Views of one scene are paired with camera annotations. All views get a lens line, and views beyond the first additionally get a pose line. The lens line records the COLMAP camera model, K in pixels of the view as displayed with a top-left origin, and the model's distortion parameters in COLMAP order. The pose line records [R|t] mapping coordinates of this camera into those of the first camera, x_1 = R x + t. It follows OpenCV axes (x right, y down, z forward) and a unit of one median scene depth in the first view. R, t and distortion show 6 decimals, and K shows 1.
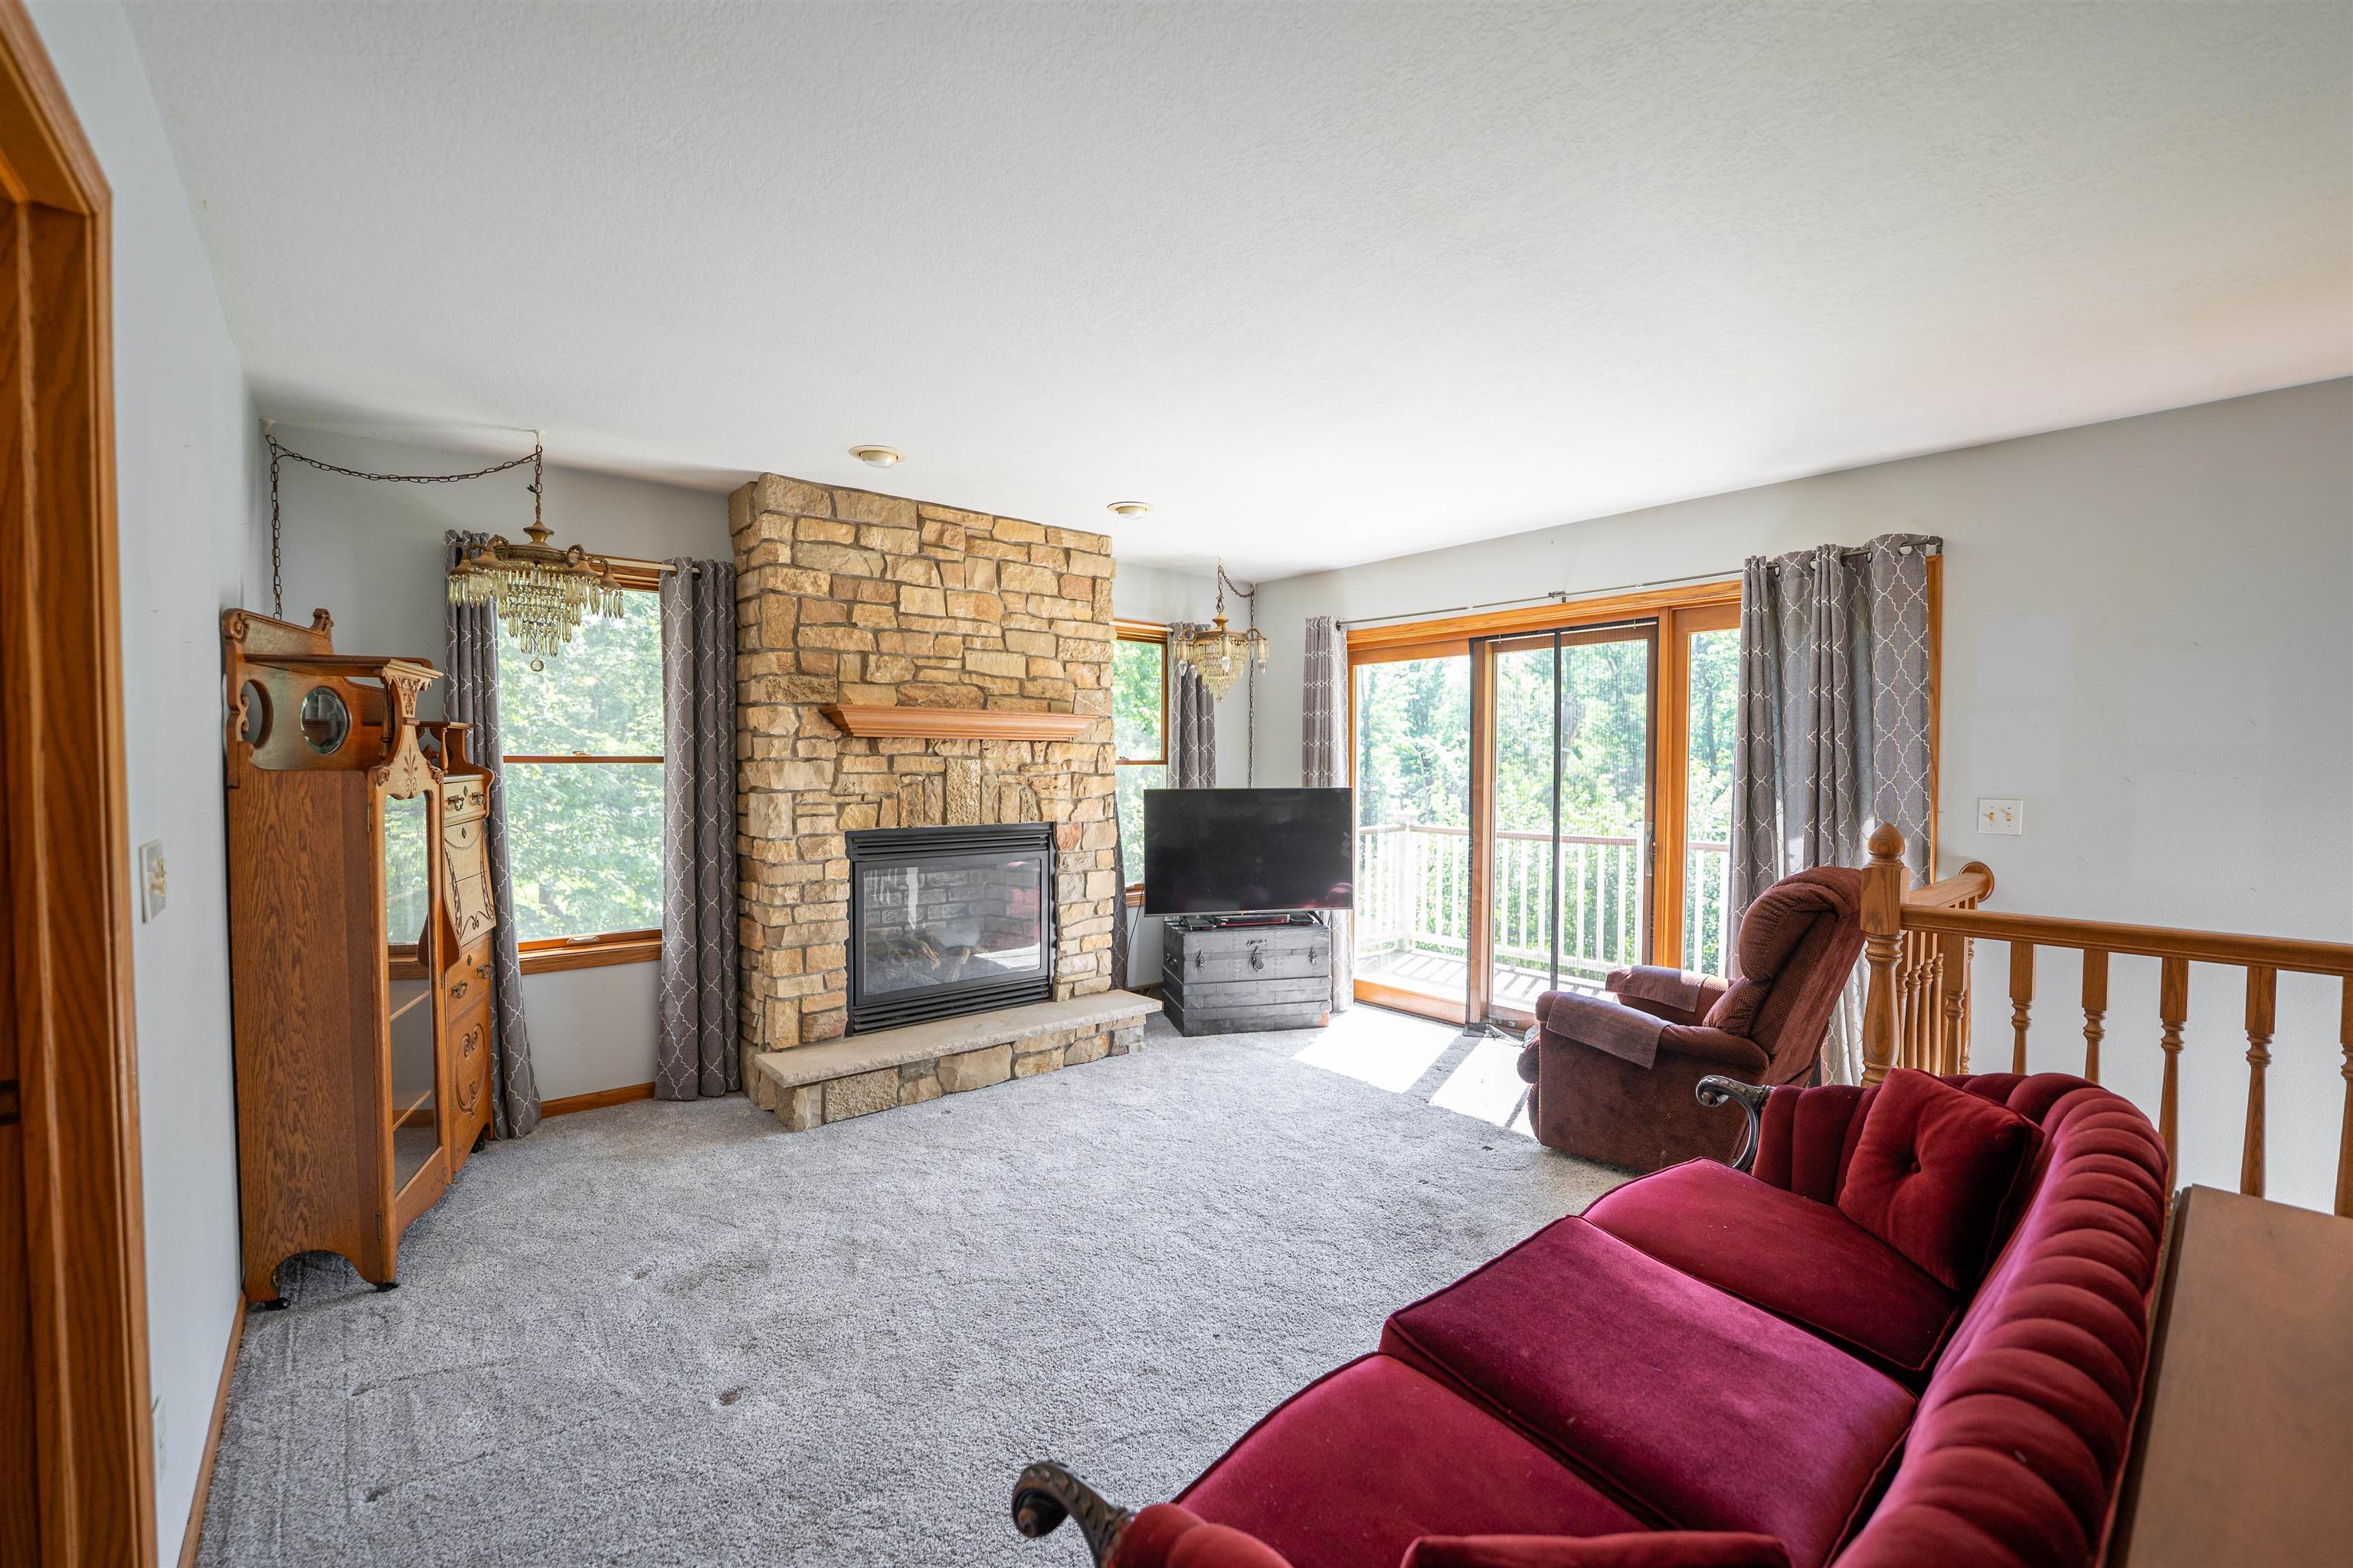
lens RADIAL K [[973.0, 0, 1199.7], [0, 973.0, 786.8], [0, 0, 1]] dist [-0.028527, 0.003653]
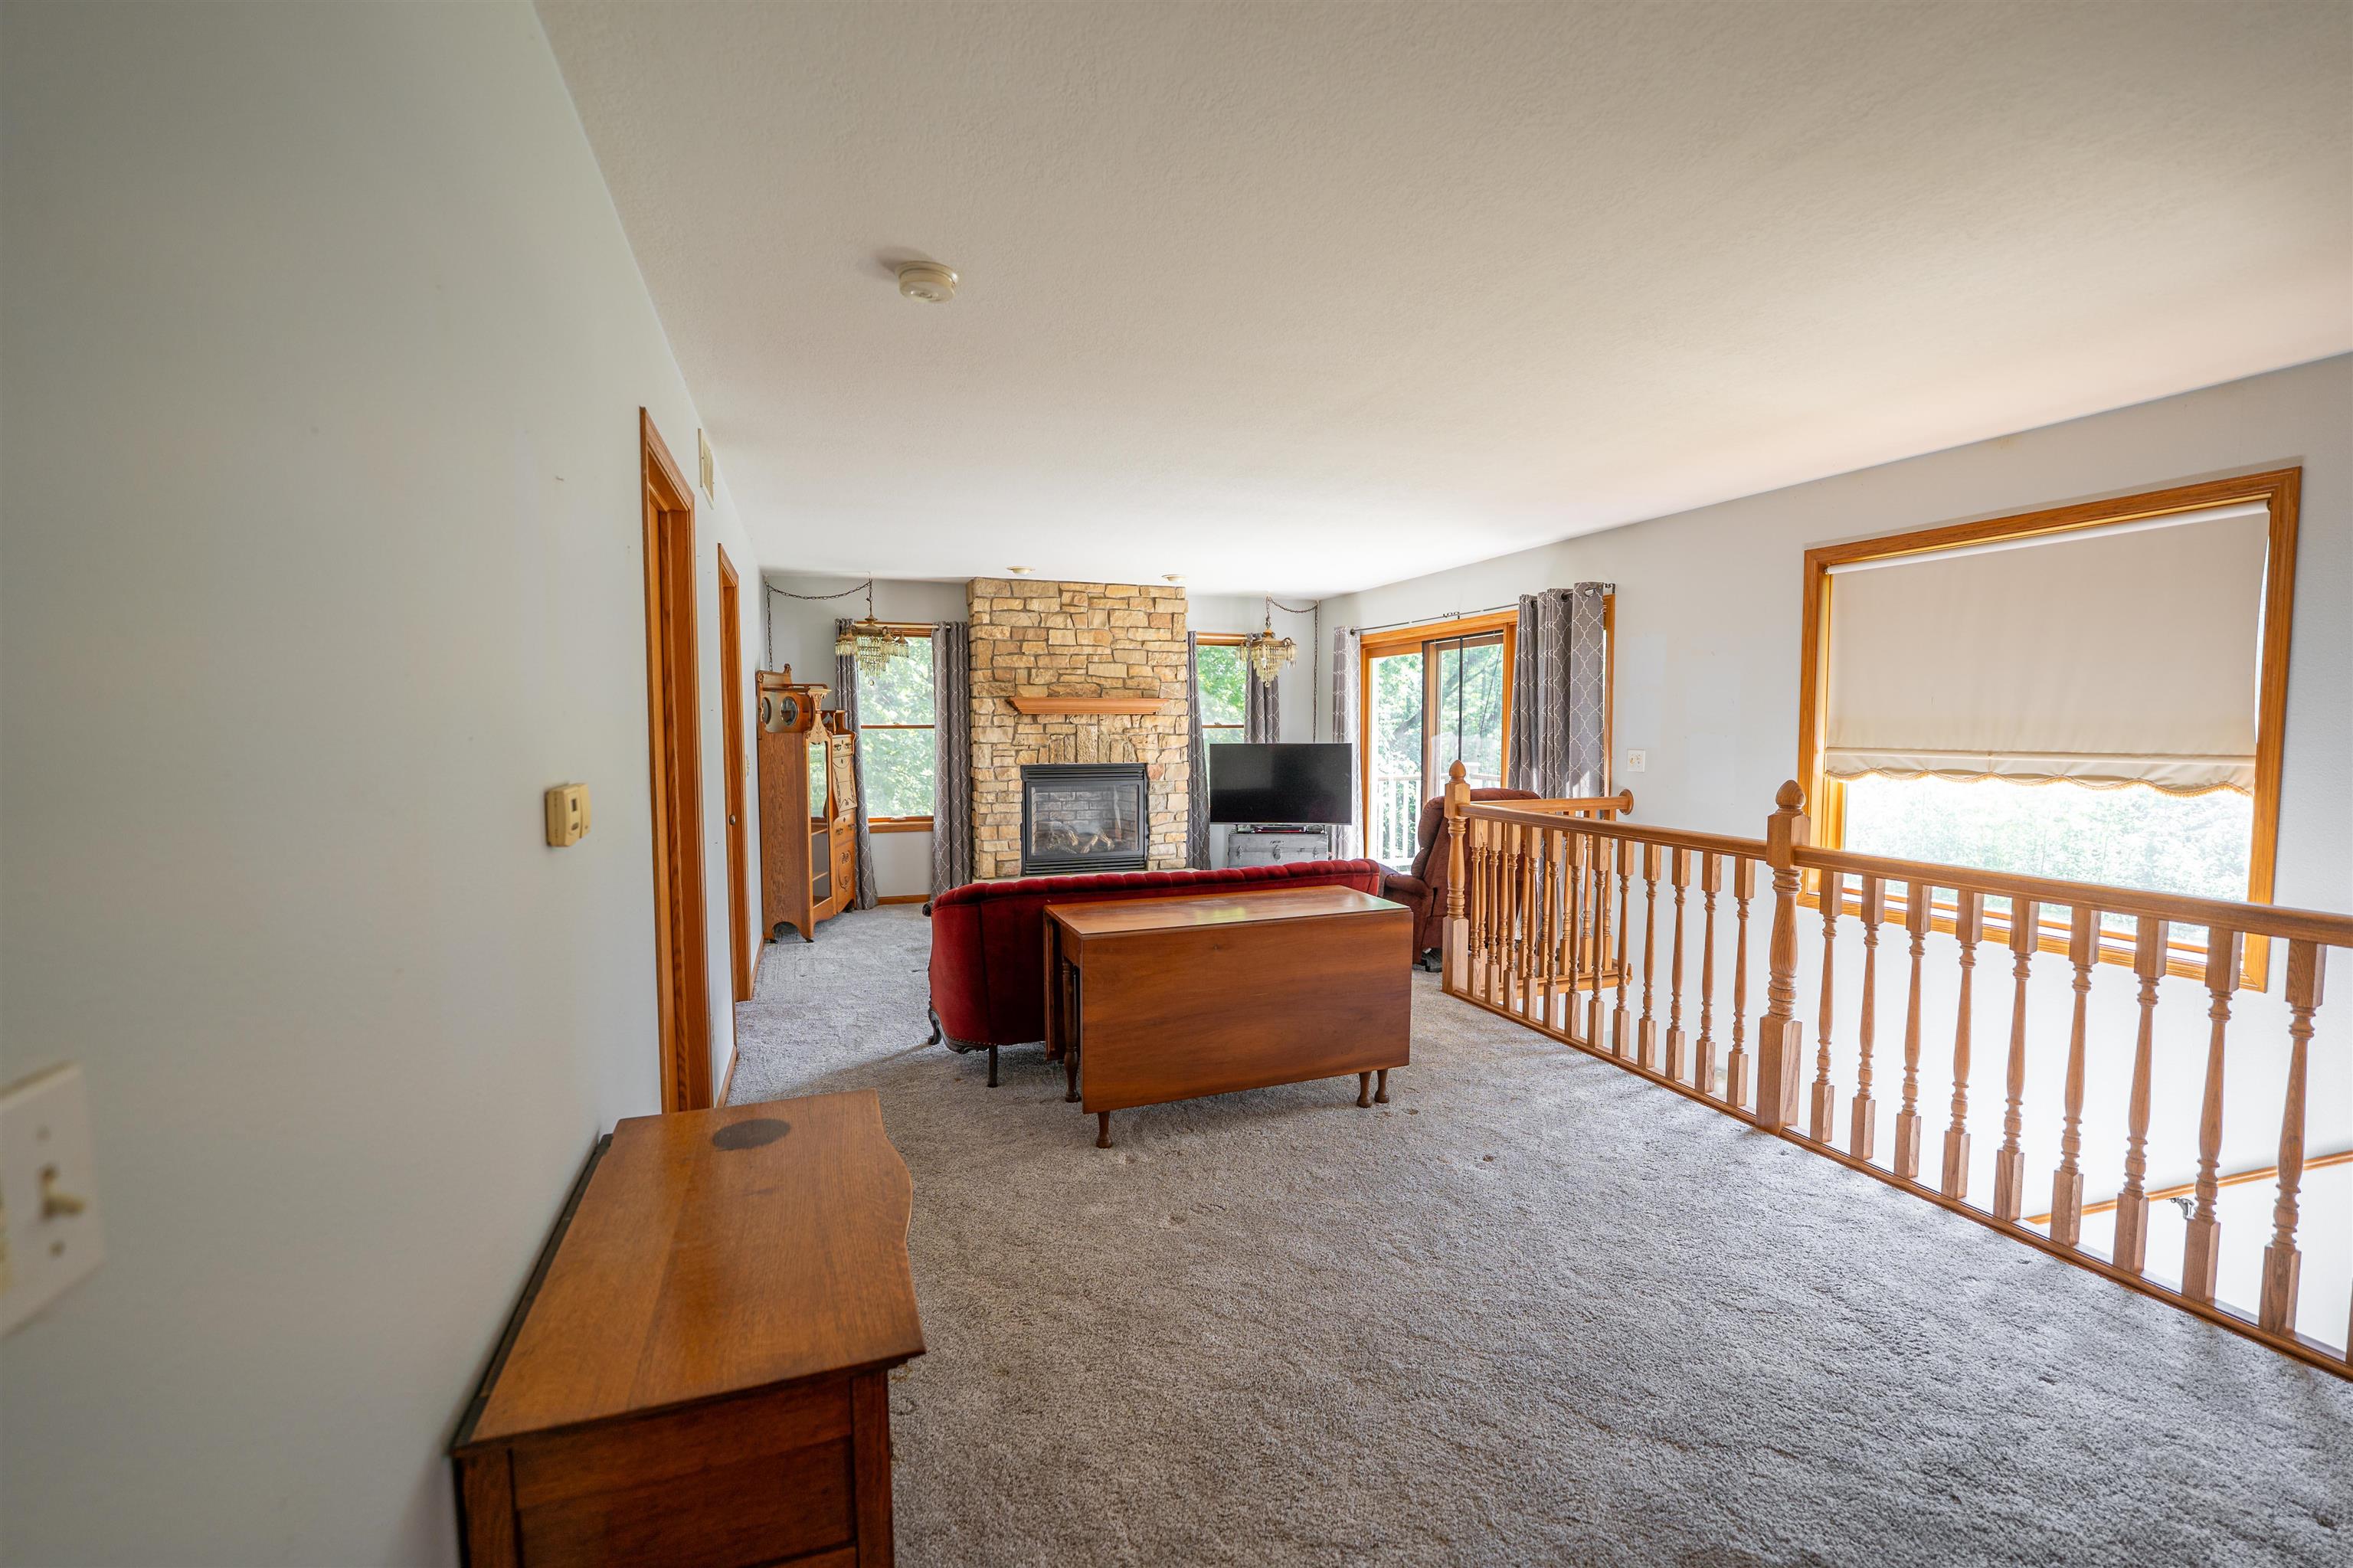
lens RADIAL K [[973.0, 0, 1202.4], [0, 973.0, 776.4], [0, 0, 1]] dist [-0.028527, 0.003653]
pose [[0.940486, 0.014653, -0.339517, 0.592118], [-0.004251, 0.999499, 0.031359, 0.007774], [0.339806, -0.028049, 0.940077, -0.626773]]
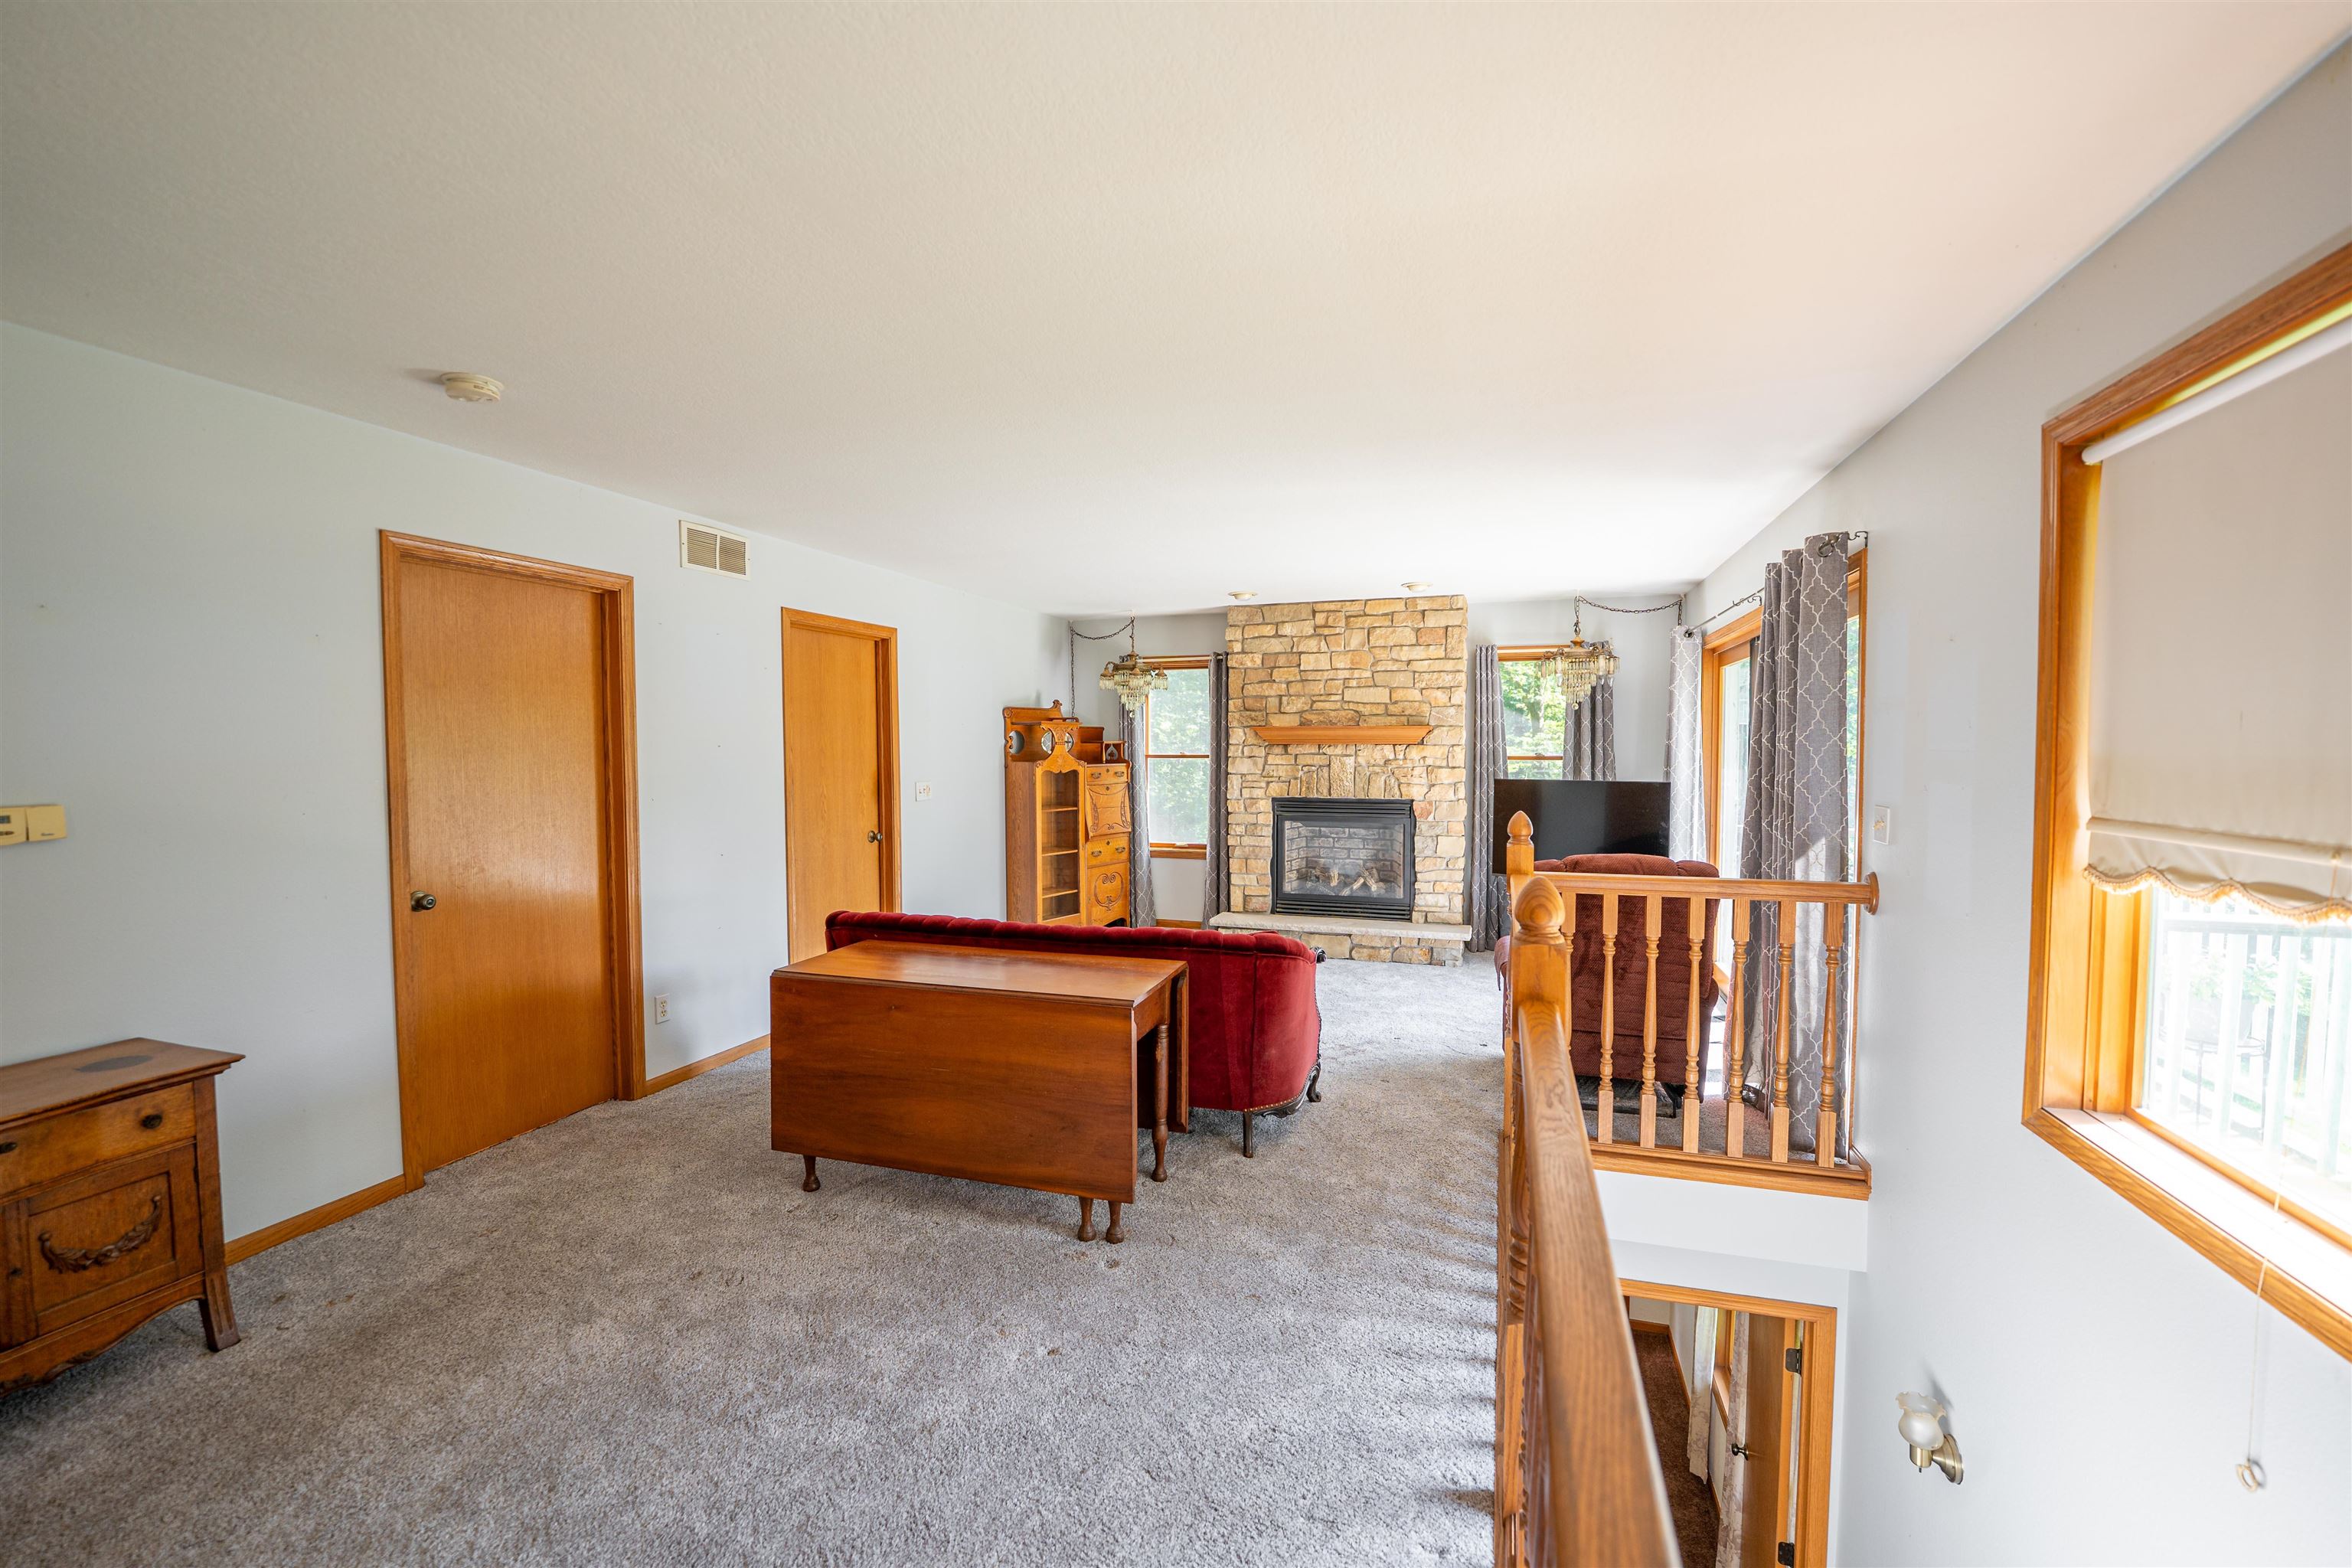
lens RADIAL K [[972.5, 0, 1181.8], [0, 972.5, 782.9], [0, 0, 1]] dist [-0.028527, 0.003653]
pose [[0.517992, 0.027498, -0.854943, 1.070389], [-0.018381, 0.999610, 0.021014, -0.014851], [0.855188, 0.004830, 0.518296, -0.062768]]
